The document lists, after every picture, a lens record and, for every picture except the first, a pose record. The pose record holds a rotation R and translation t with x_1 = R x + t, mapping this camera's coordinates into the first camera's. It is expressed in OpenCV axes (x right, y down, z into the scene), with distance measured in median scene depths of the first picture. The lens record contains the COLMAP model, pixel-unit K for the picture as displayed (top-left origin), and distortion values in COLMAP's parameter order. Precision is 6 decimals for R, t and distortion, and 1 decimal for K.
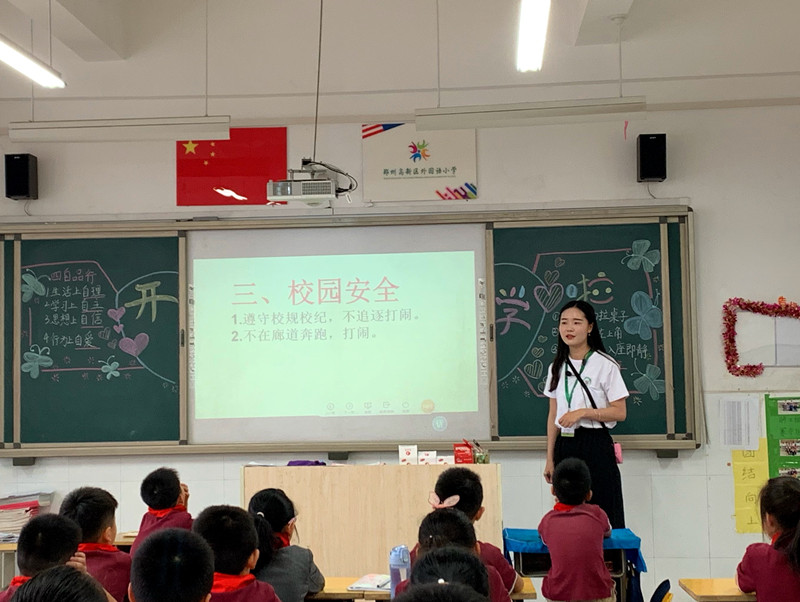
lens RADIAL K [[1559.9, 0, 399.9], [0, 1559.9, 302.6], [0, 0, 1]] dist [0.078386, 0.000000]
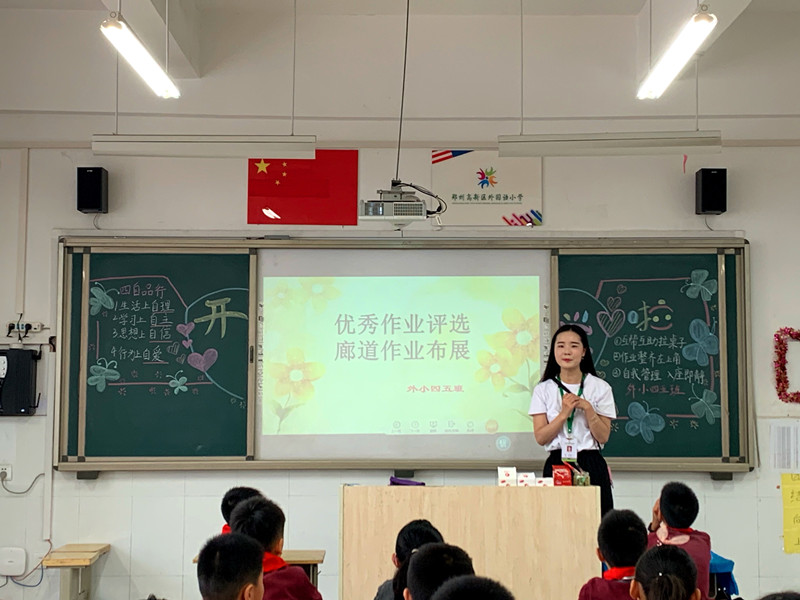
lens RADIAL K [[1367.7, 0, 400.2], [0, 1367.7, 297.8], [0, 0, 1]] dist [0.073929, 0.000000]
pose [[0.994628, 0.025449, 0.100337, -0.134092], [-0.023382, 0.999490, -0.021727, 0.003074], [-0.100839, 0.019264, 0.994716, 0.110041]]
